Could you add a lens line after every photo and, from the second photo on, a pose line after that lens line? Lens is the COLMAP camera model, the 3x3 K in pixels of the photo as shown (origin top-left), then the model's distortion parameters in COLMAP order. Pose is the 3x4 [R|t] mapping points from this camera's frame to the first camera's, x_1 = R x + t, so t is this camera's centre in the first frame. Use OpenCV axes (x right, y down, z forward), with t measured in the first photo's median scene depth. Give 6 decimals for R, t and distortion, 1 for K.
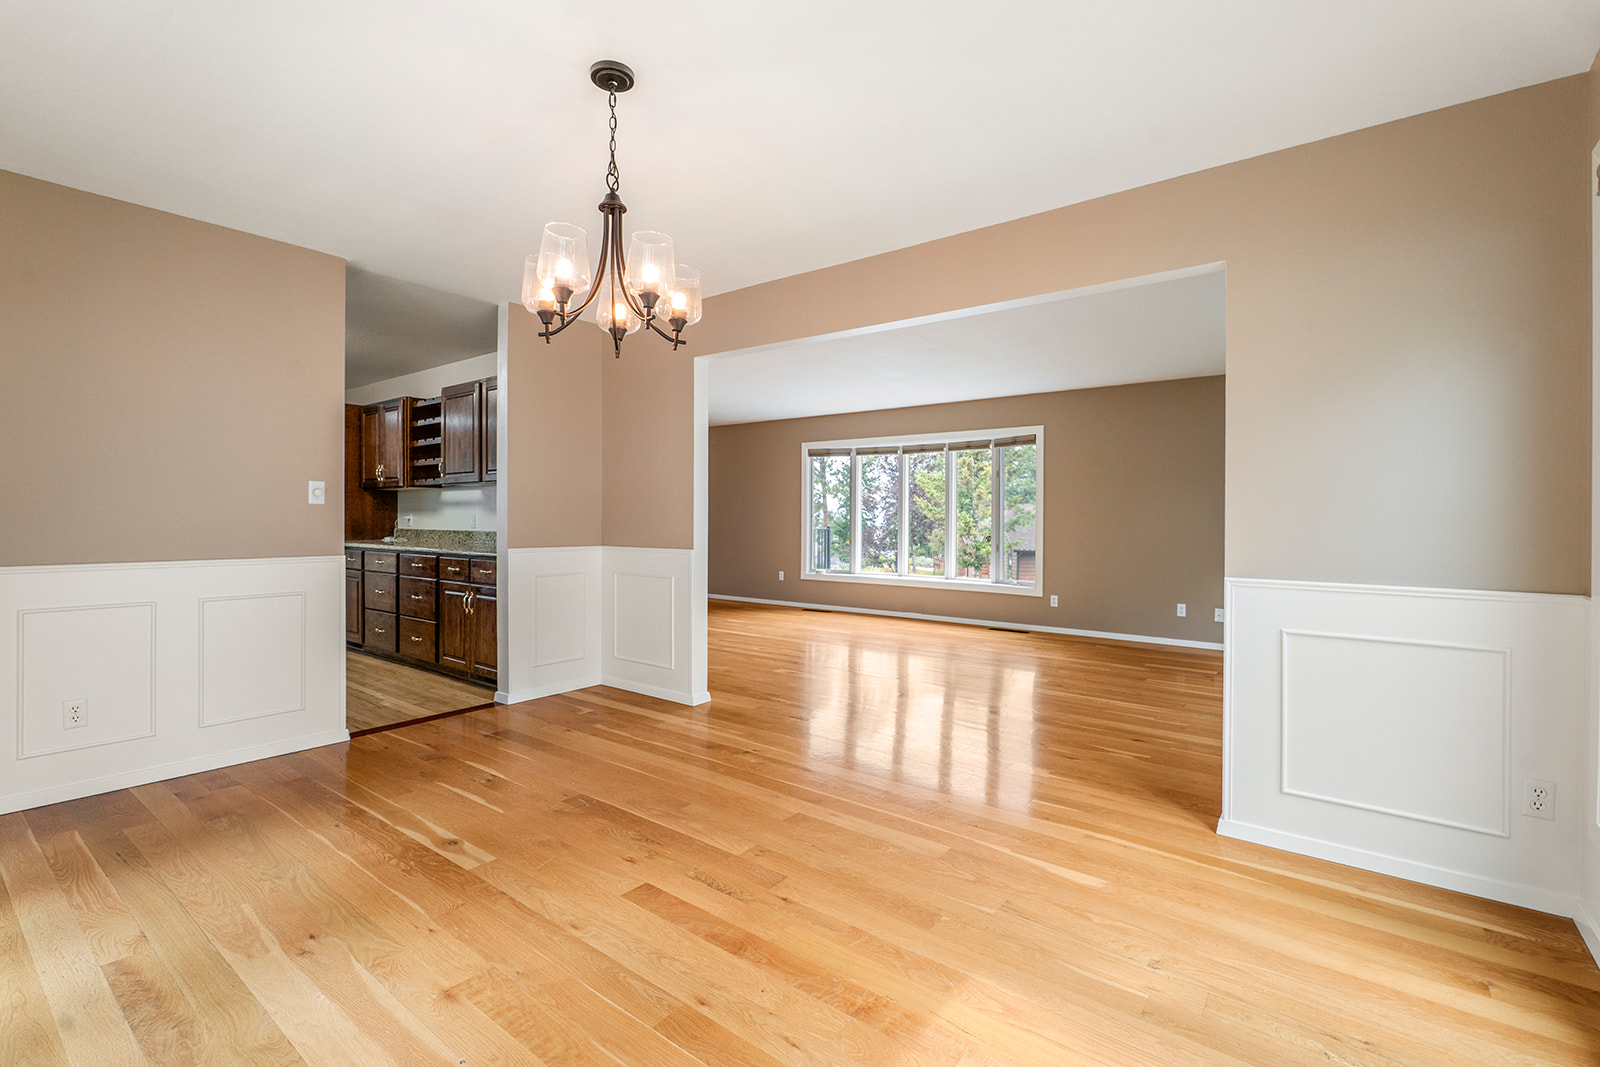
lens RADIAL K [[731.0, 0, 796.7], [0, 731.0, 526.2], [0, 0, 1]] dist [0.000519, -0.000482]
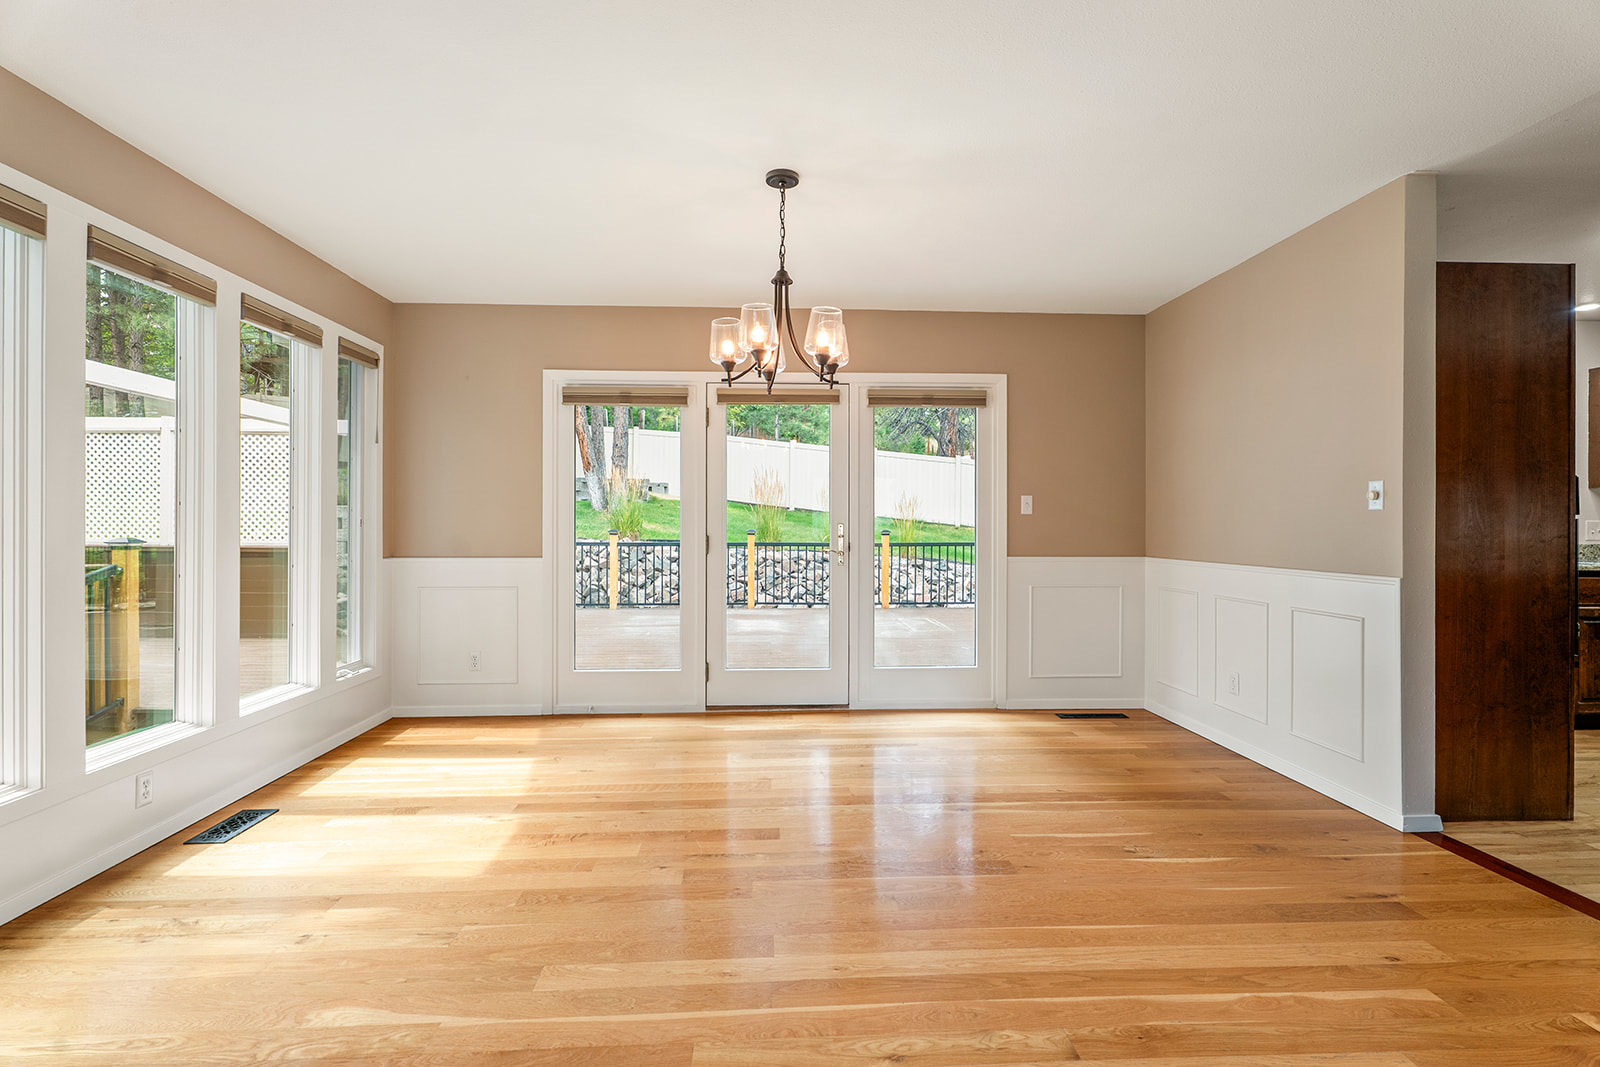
lens RADIAL K [[731.0, 0, 803.1], [0, 731.0, 522.2], [0, 0, 1]] dist [0.000519, -0.000482]
pose [[-0.749944, -0.010347, -0.661420, 0.376309], [-0.013381, 0.999910, -0.000469, -0.011702], [0.661366, 0.008499, -0.750016, 1.313261]]
